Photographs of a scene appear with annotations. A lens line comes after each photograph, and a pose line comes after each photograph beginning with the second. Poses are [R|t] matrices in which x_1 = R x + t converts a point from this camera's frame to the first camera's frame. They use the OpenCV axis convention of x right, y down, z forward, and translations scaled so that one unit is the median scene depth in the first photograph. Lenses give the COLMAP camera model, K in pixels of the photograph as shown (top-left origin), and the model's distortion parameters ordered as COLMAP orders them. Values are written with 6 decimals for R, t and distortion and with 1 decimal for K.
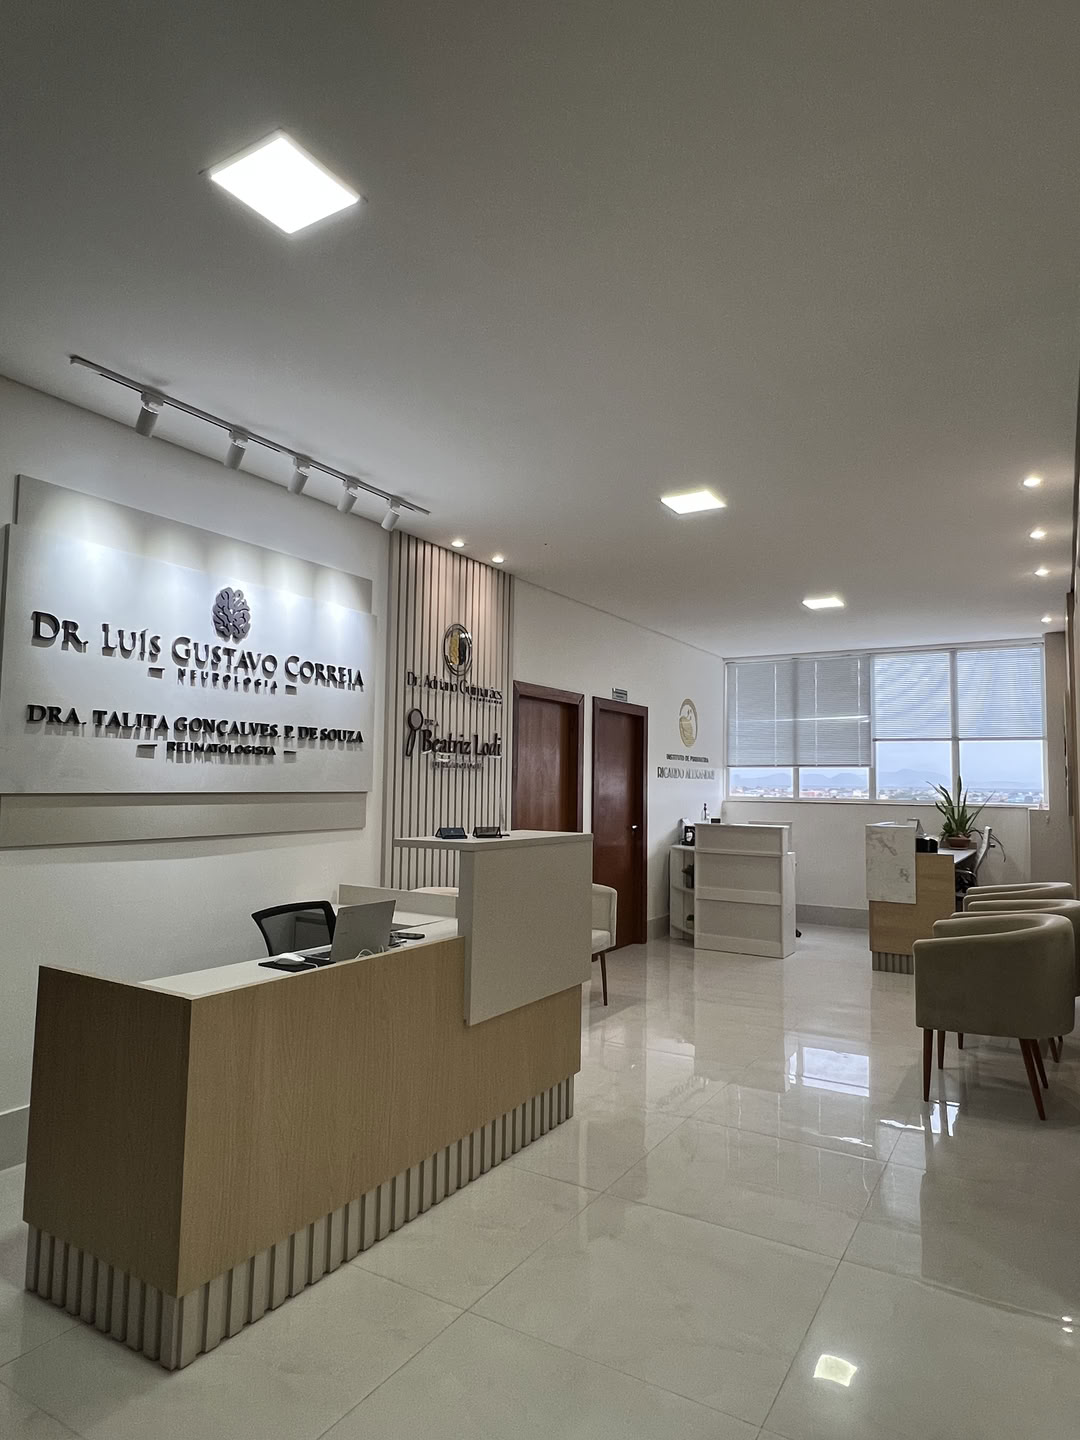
lens RADIAL K [[863.8, 0, 535.6], [0, 863.8, 718.1], [0, 0, 1]] dist [-0.026620, -0.000629]
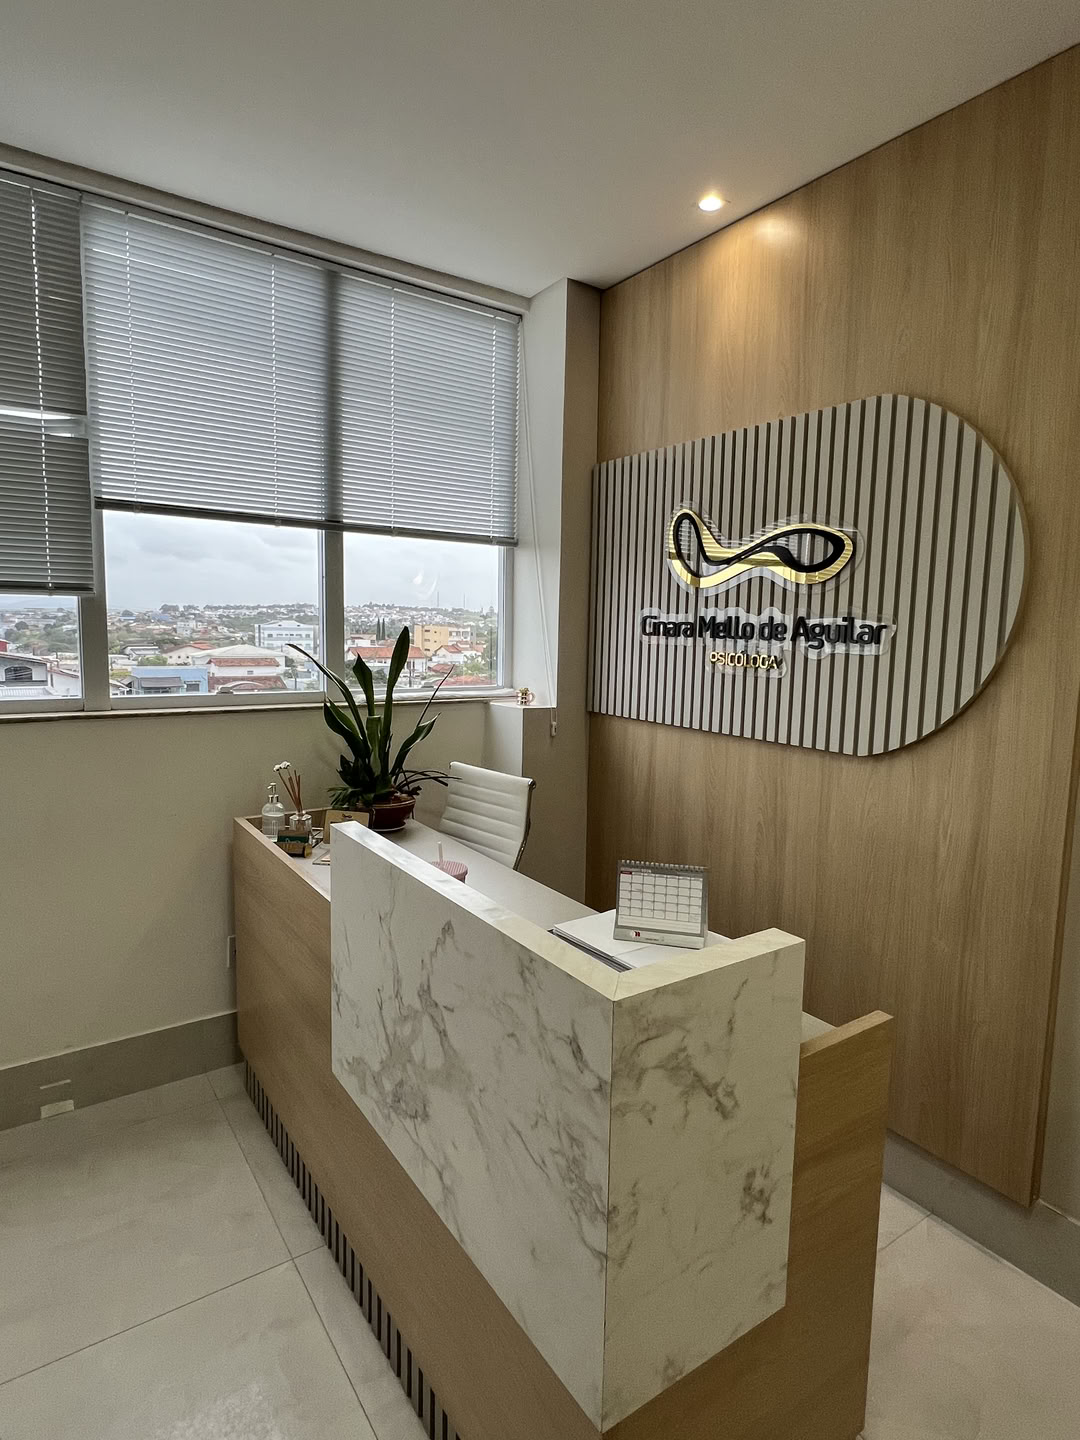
lens RADIAL K [[804.3, 0, 538.6], [0, 804.3, 709.2], [0, 0, 1]] dist [0.003549, -0.000360]
pose [[0.410265, -0.106901, 0.905679, 0.239621], [-0.084066, 0.984444, 0.154279, 0.048964], [-0.908083, -0.139432, 0.394897, 0.910643]]
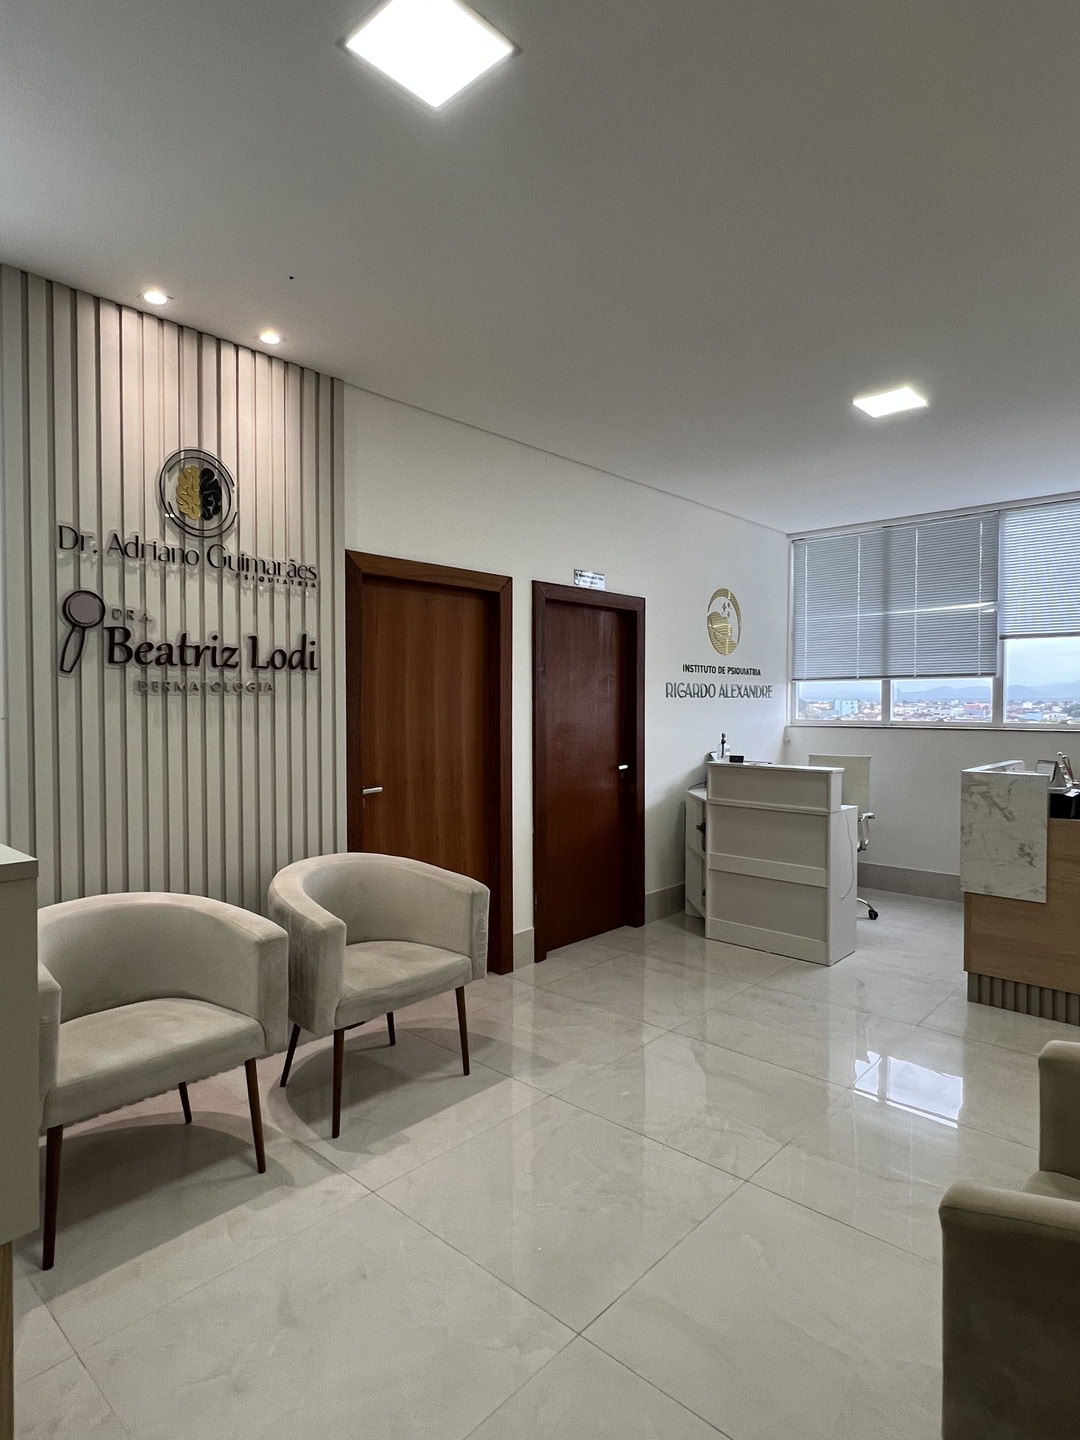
lens RADIAL K [[804.3, 0, 544.4], [0, 804.3, 718.7], [0, 0, 1]] dist [0.003549, -0.000360]
pose [[0.982835, -0.011019, -0.184160, 0.186094], [0.028922, 0.995075, 0.094810, 0.022701], [0.182208, -0.098508, 0.978313, 0.363329]]
